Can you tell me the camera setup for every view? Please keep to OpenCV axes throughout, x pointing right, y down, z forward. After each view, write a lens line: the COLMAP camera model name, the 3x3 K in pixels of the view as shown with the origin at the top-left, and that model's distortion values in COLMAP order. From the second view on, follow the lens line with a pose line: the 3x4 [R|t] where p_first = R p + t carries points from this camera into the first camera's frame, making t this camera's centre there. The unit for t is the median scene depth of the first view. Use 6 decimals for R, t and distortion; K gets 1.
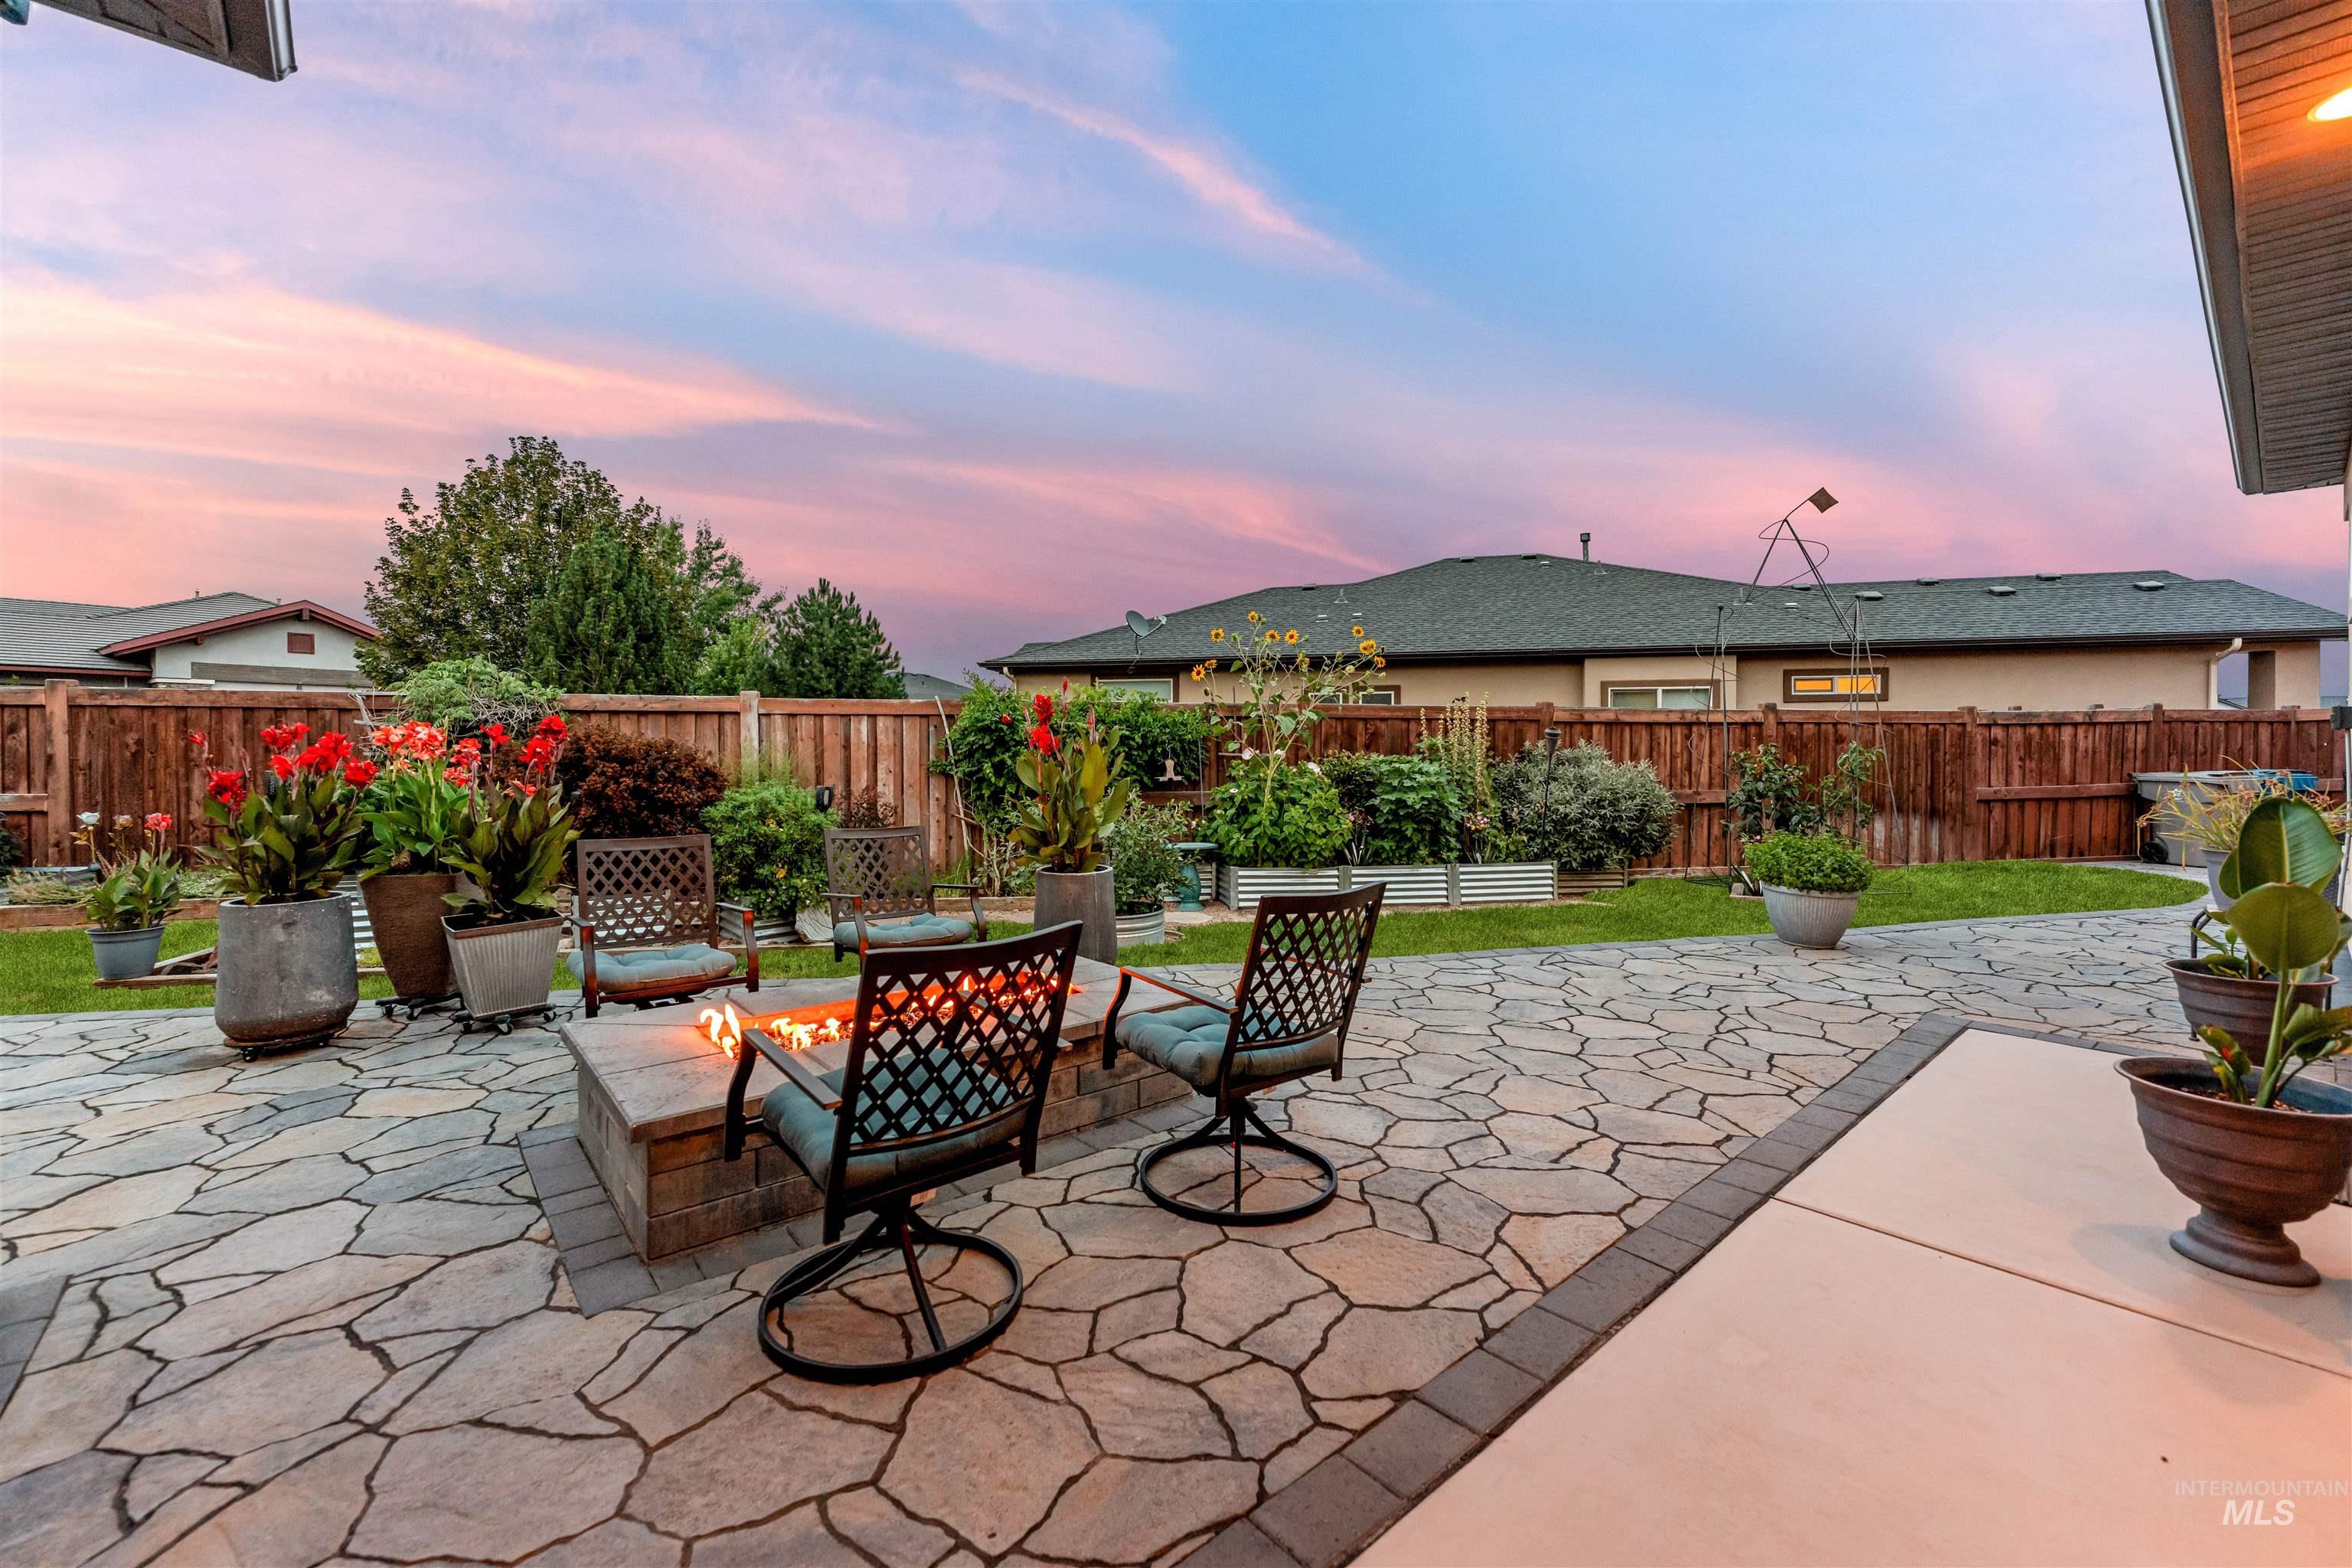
lens RADIAL K [[952.6, 0, 1178.3], [0, 952.6, 776.7], [0, 0, 1]] dist [0.006111, -0.000641]
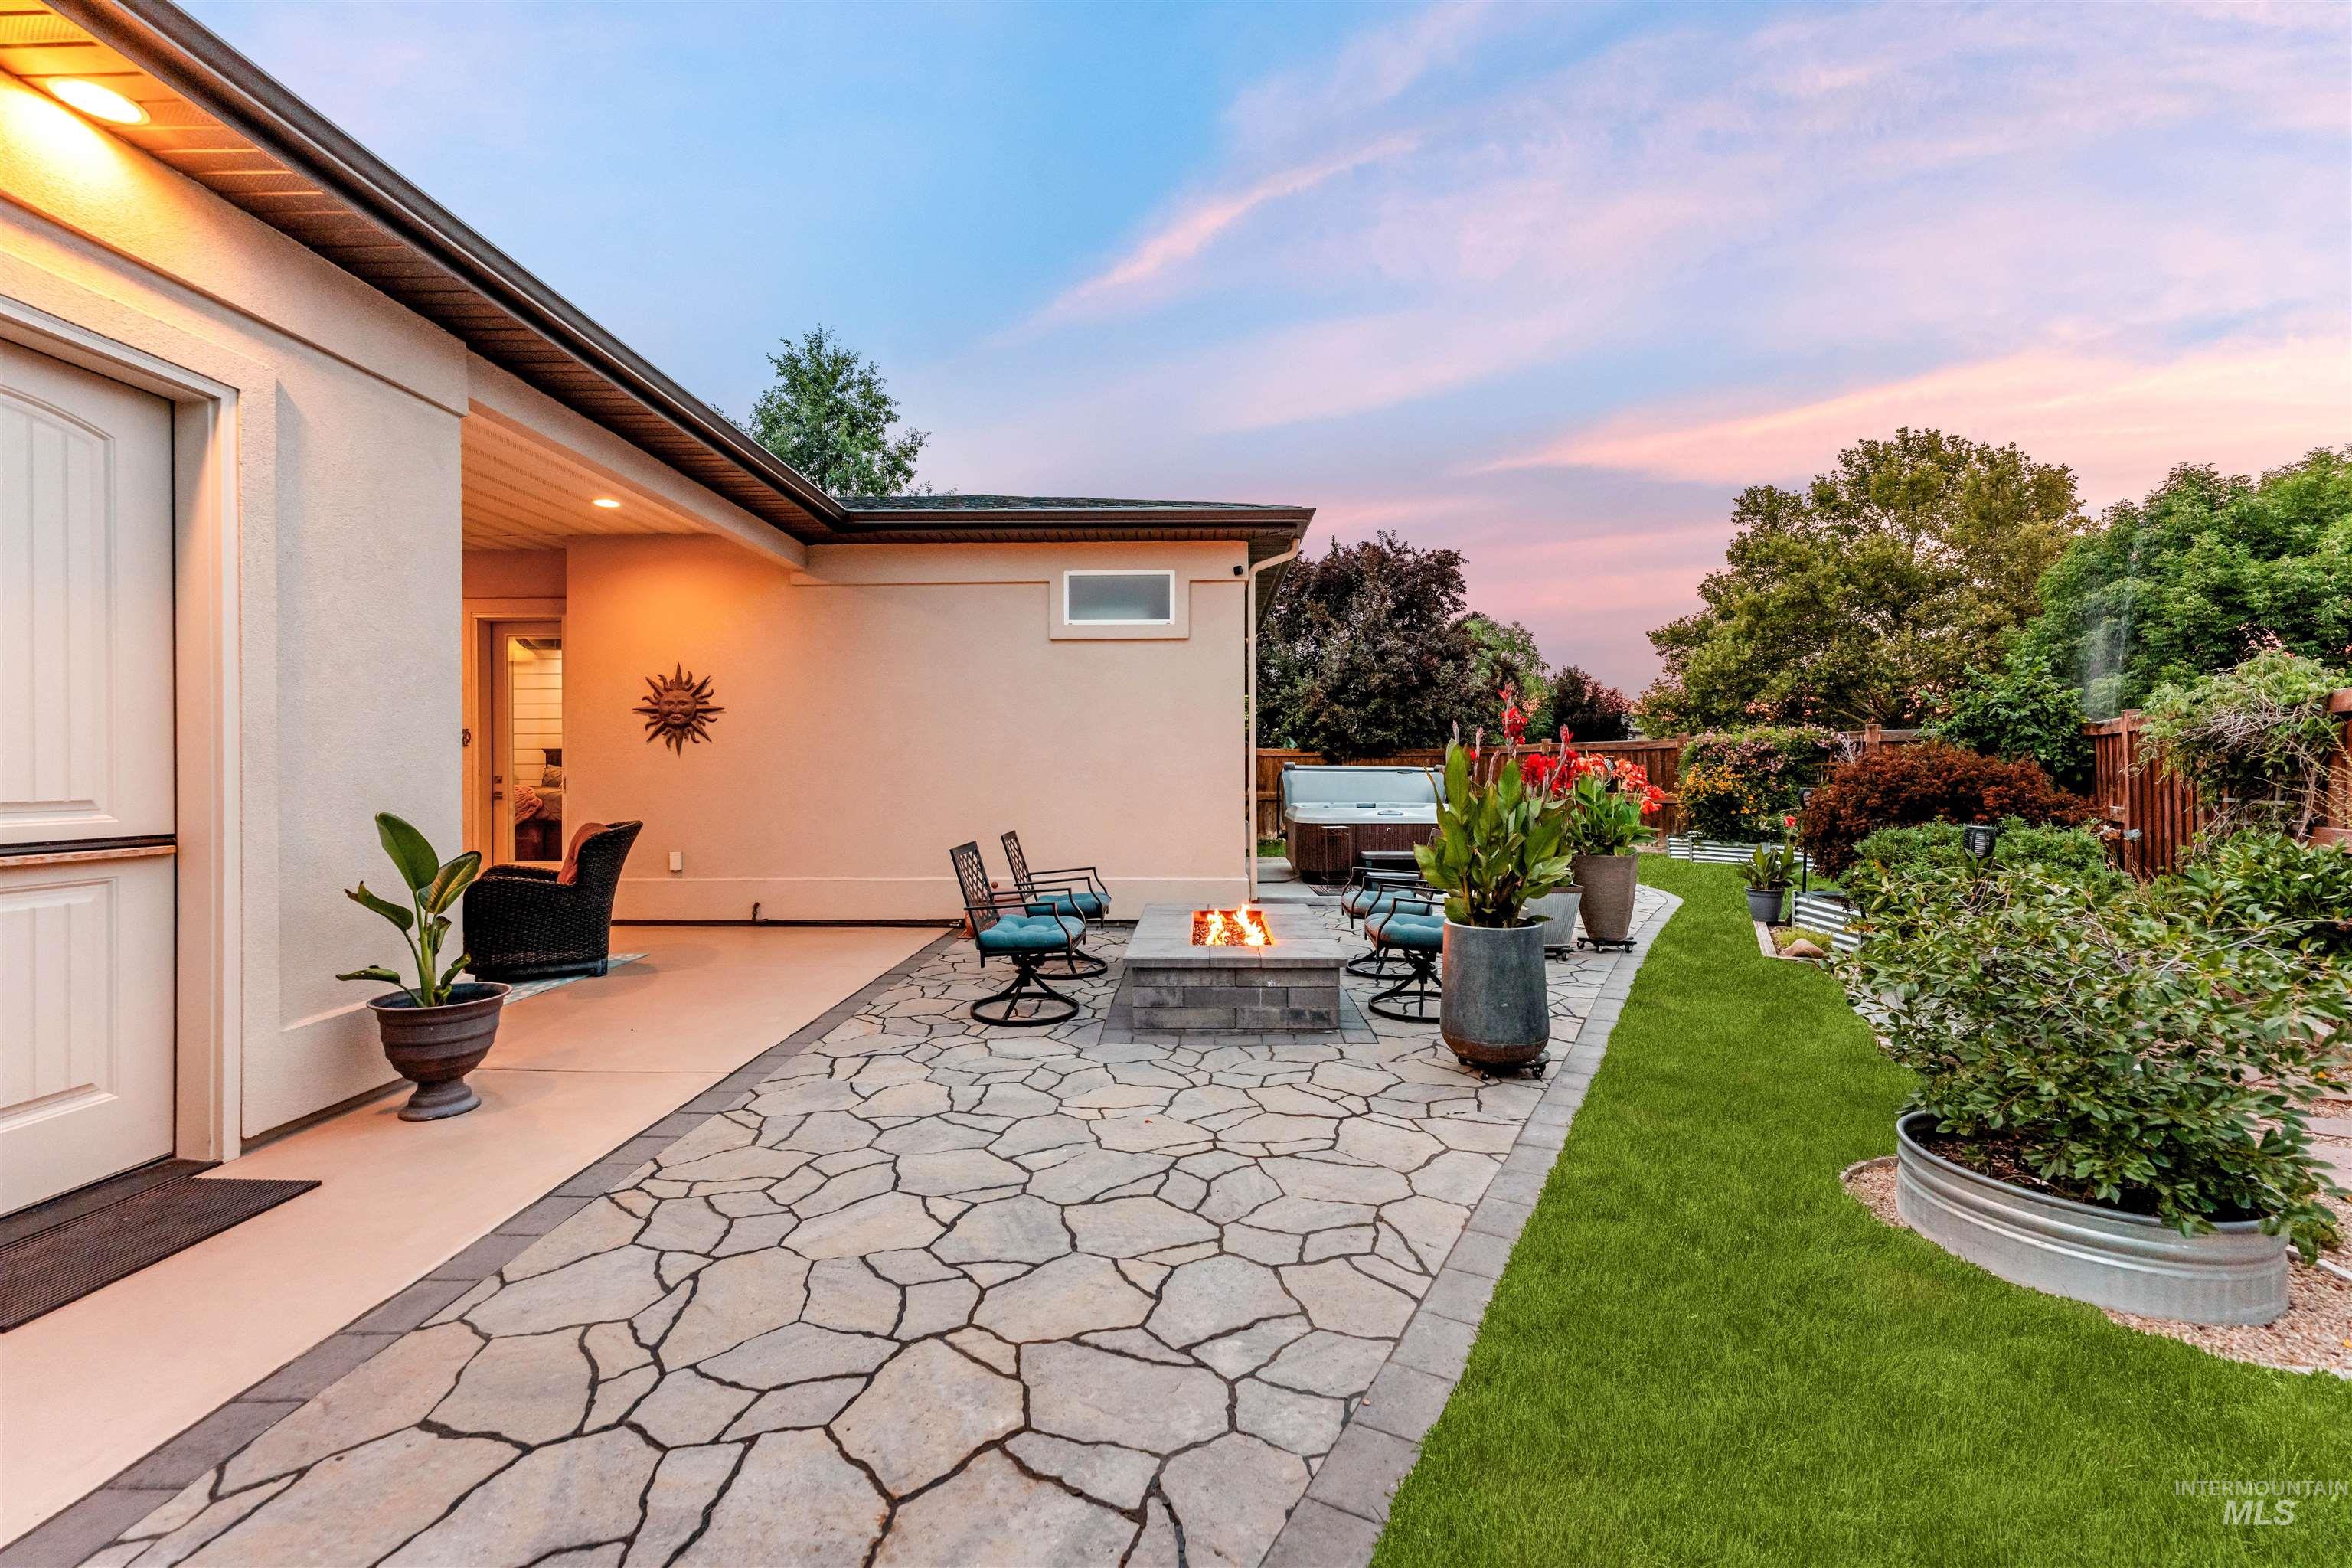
lens RADIAL K [[952.6, 0, 1179.2], [0, 952.6, 783.5], [0, 0, 1]] dist [0.006111, -0.000641]
pose [[-0.669310, 0.008017, -0.742940, 0.837143], [-0.017366, 0.999500, 0.026431, -0.047025], [0.742780, 0.030592, -0.668836, 1.671574]]
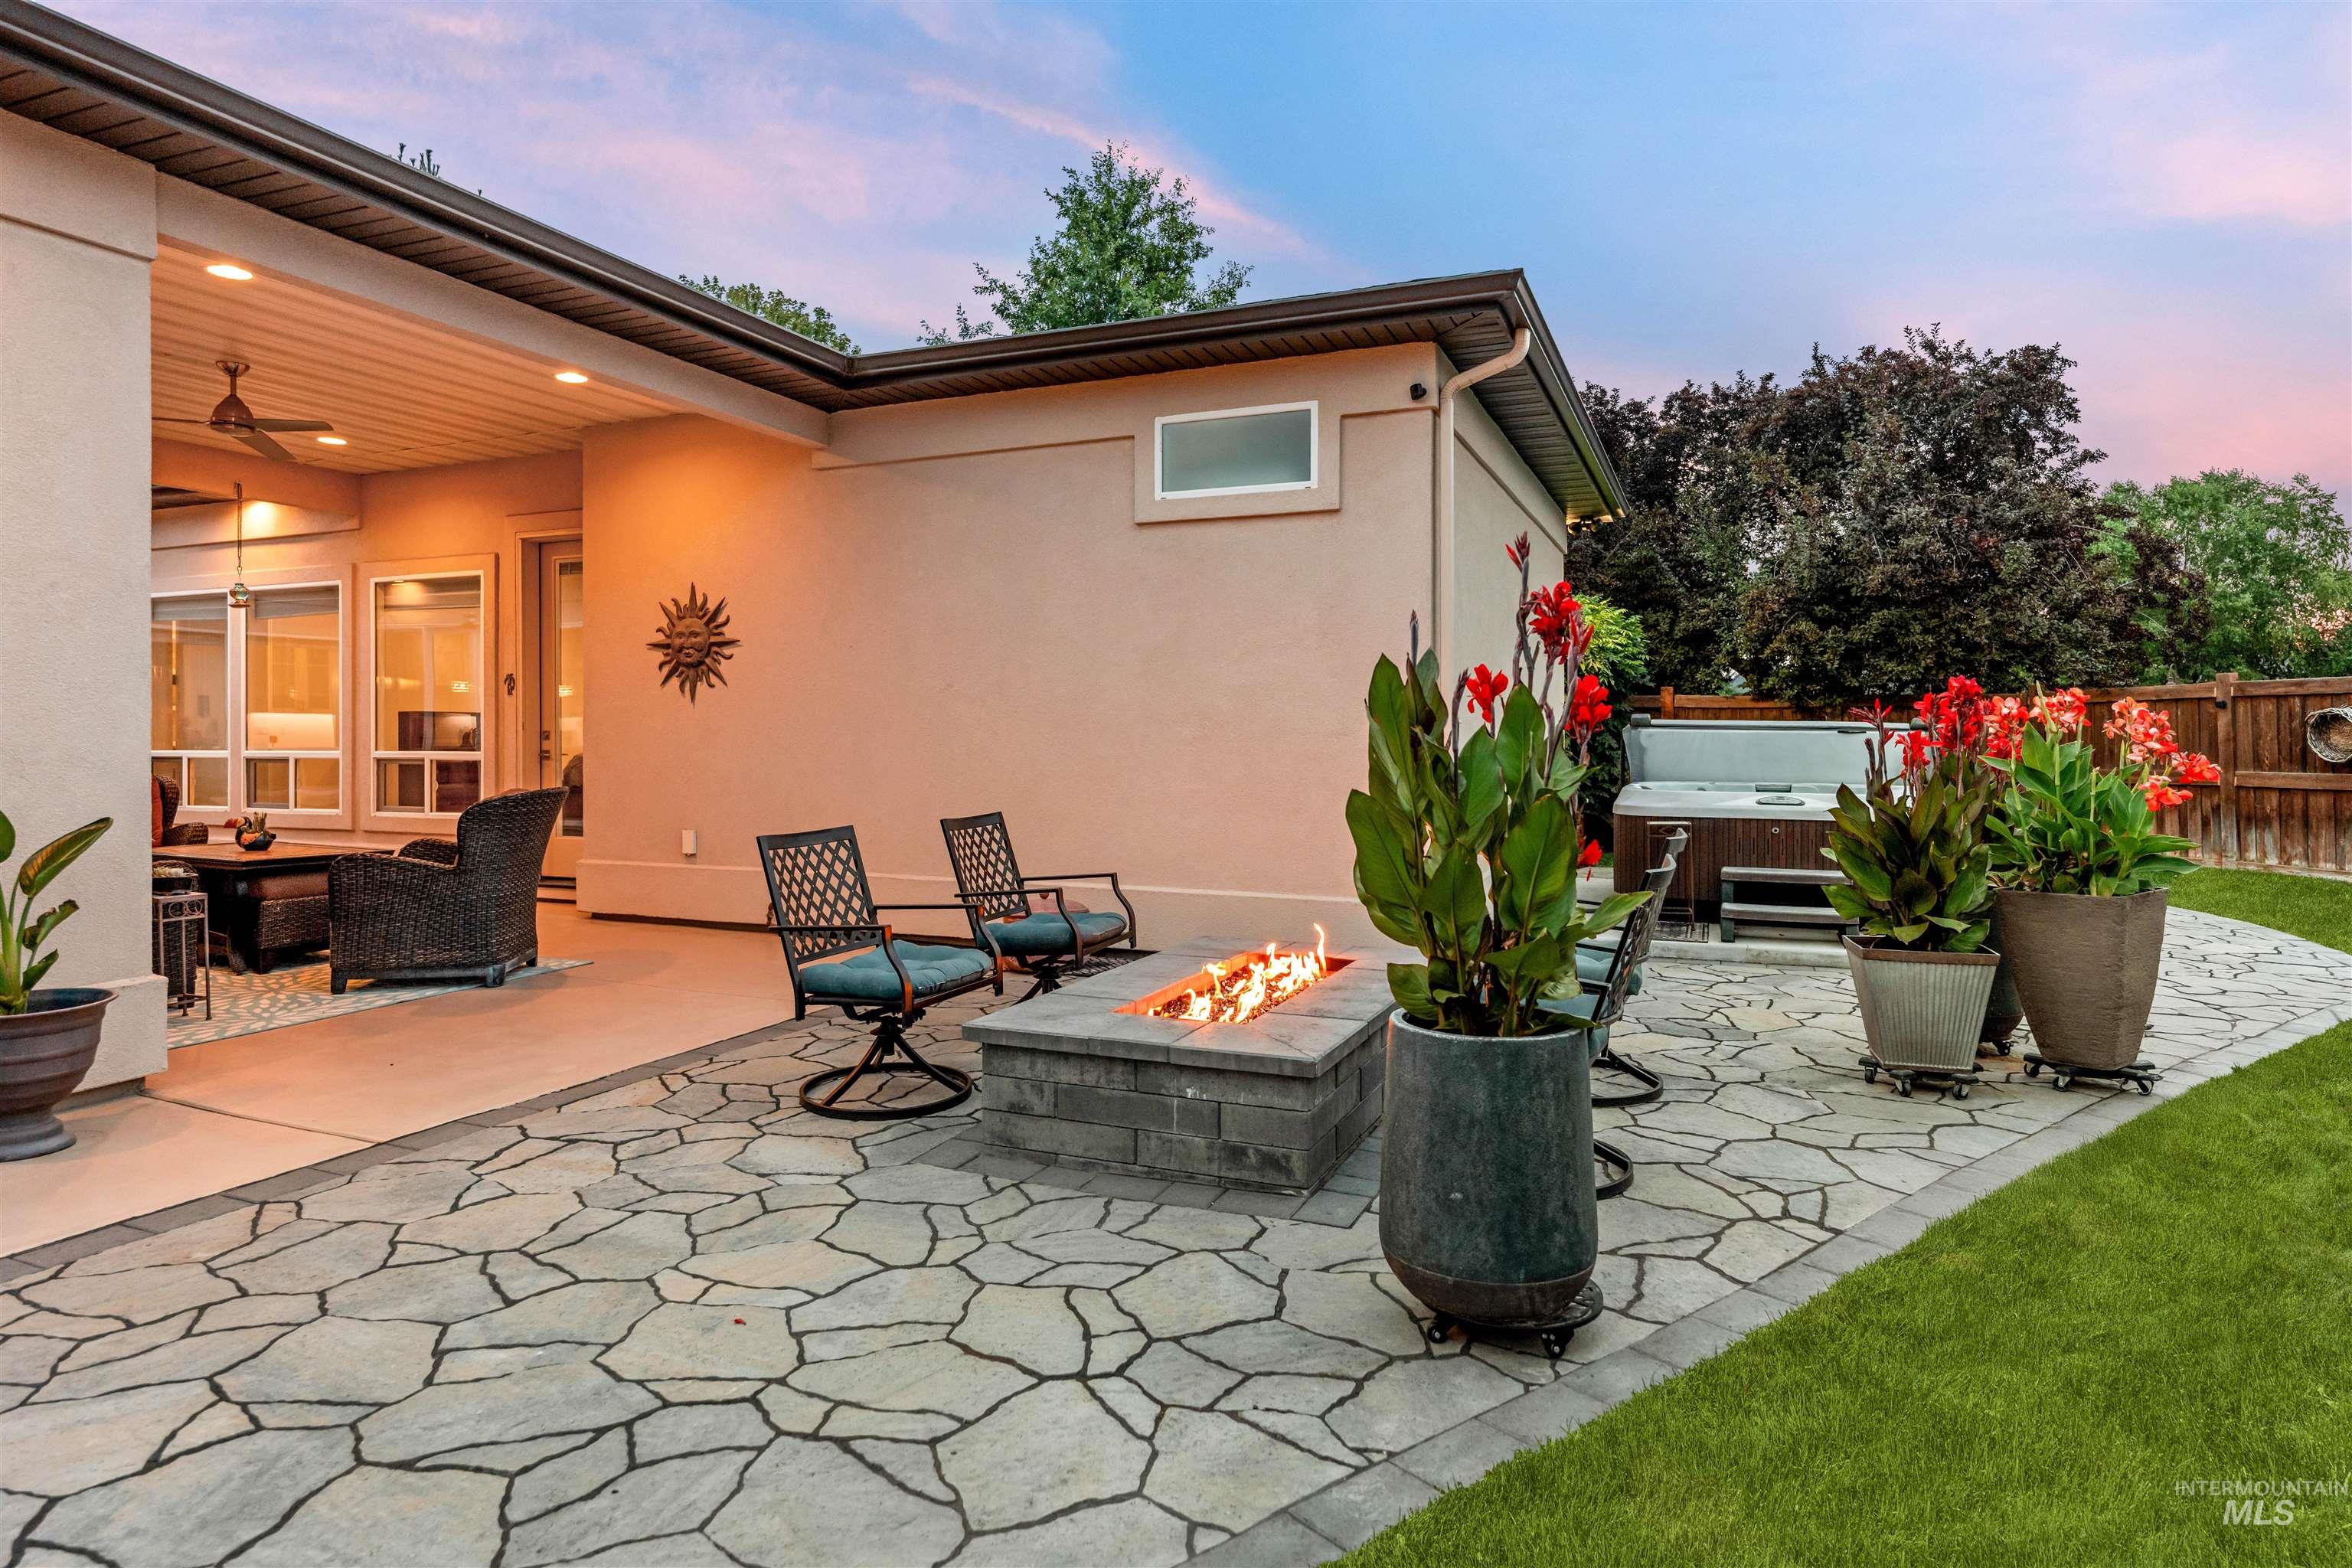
lens RADIAL K [[1318.4, 0, 1174.0], [0, 1318.4, 759.1], [0, 0, 1]] dist [-0.000547, -0.000271]
pose [[-0.897574, 0.003432, -0.440851, 0.311197], [-0.014874, 0.999165, 0.038062, -0.038111], [0.440613, 0.040721, -0.896773, 1.782984]]
